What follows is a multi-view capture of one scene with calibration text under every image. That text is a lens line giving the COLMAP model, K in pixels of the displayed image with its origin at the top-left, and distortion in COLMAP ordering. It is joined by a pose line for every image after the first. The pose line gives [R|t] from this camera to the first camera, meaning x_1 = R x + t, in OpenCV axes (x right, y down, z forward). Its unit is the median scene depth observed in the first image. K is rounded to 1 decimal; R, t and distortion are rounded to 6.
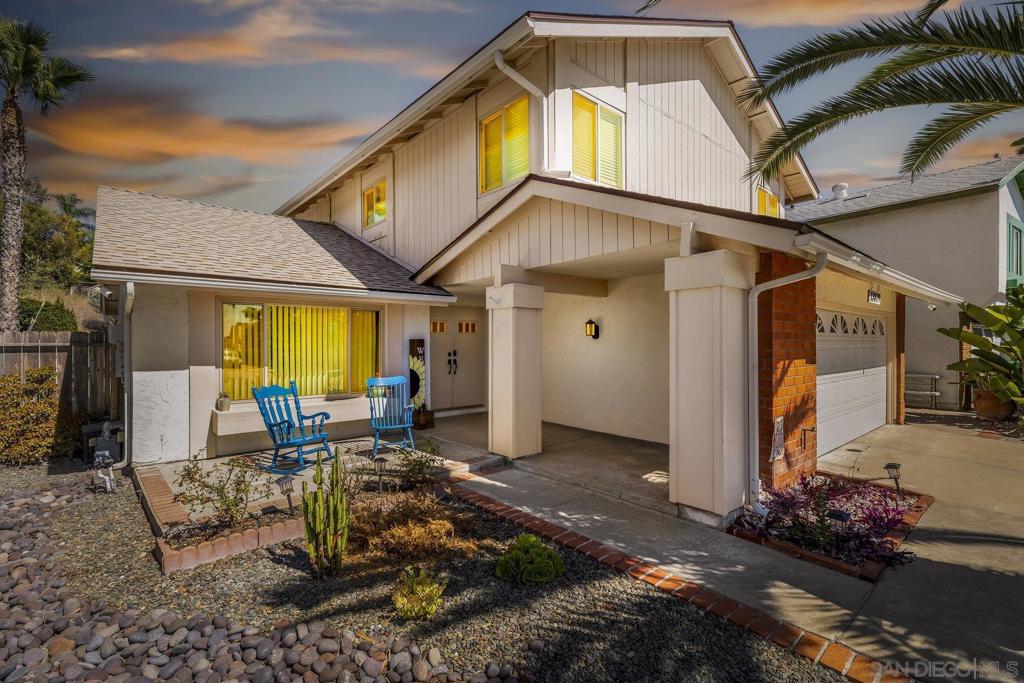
lens RADIAL K [[466.0, 0, 514.1], [0, 466.0, 344.3], [0, 0, 1]] dist [0.002054, 0.001980]
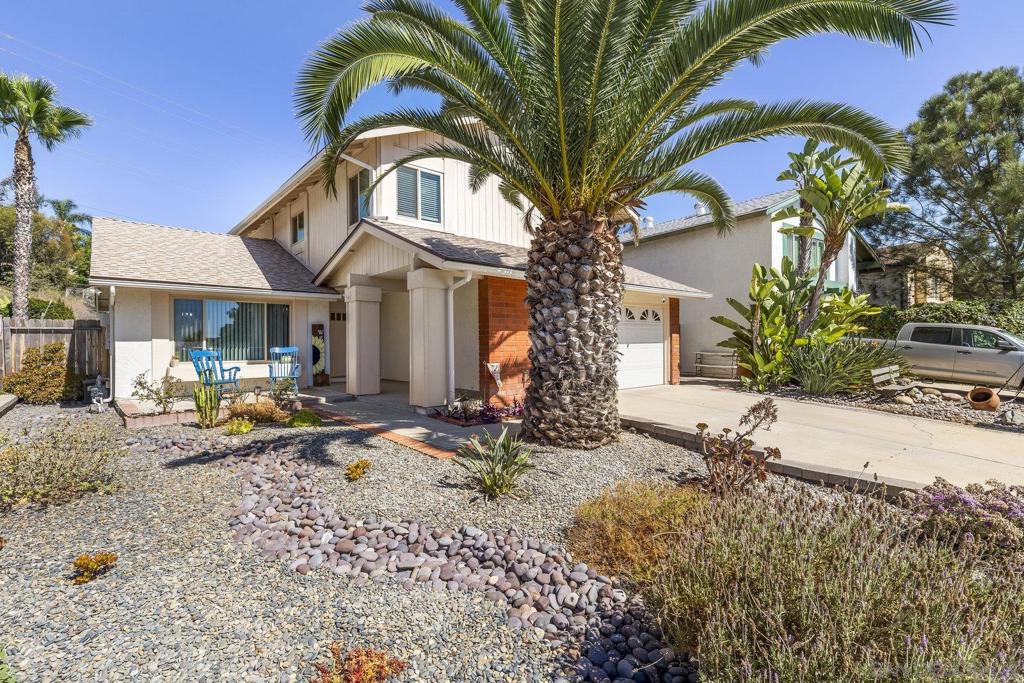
lens RADIAL K [[466.0, 0, 518.4], [0, 466.0, 341.4], [0, 0, 1]] dist [0.002054, 0.001980]
pose [[0.999916, -0.005199, 0.011914, 0.389760], [0.005283, 0.999961, -0.007032, 0.054580], [-0.011877, 0.007094, 0.999904, -0.440755]]
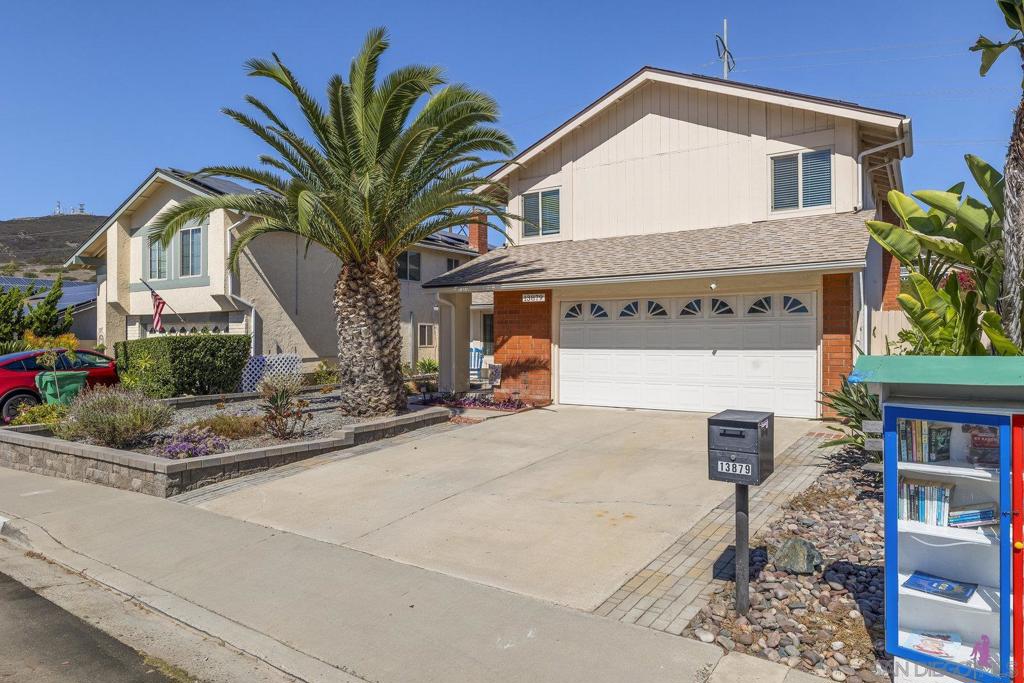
lens RADIAL K [[652.5, 0, 507.5], [0, 652.5, 338.7], [0, 0, 1]] dist [0.008405, -0.002060]
pose [[0.269826, -0.001298, -0.962908, 1.990875], [-0.001174, 0.999998, -0.001677, 0.033384], [0.962908, 0.001583, 0.269824, 0.177474]]
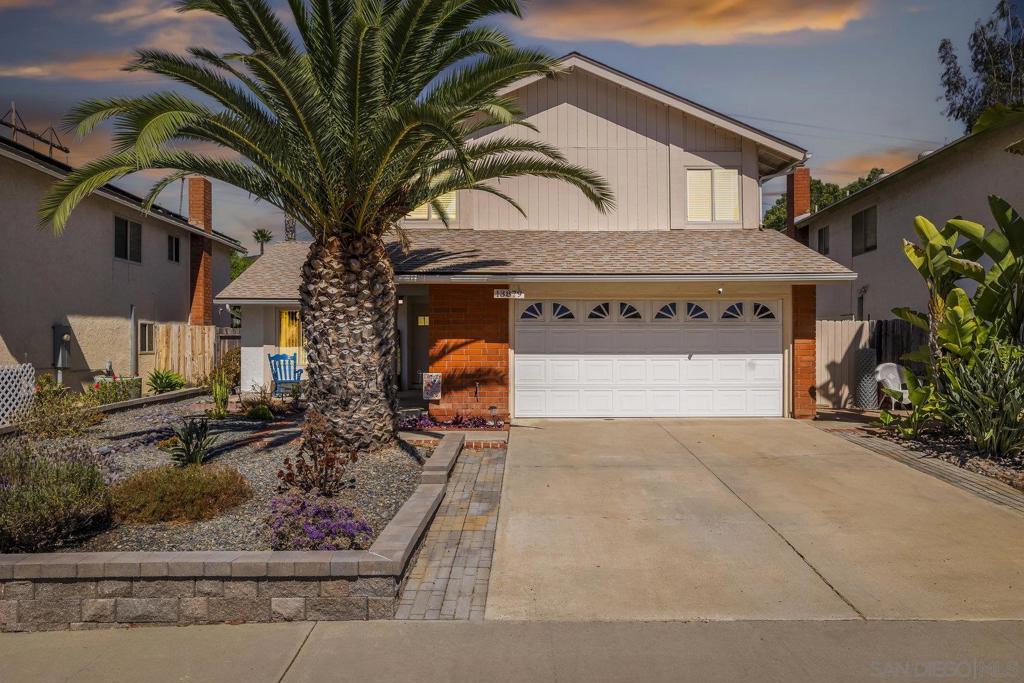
lens RADIAL K [[690.2, 0, 510.6], [0, 690.2, 341.0], [0, 0, 1]] dist [0.004897, 0.003884]
pose [[0.774818, -0.003602, -0.632174, 1.390449], [-0.001781, 0.999967, -0.007881, 0.038810], [0.632182, 0.007232, 0.774786, -0.415390]]
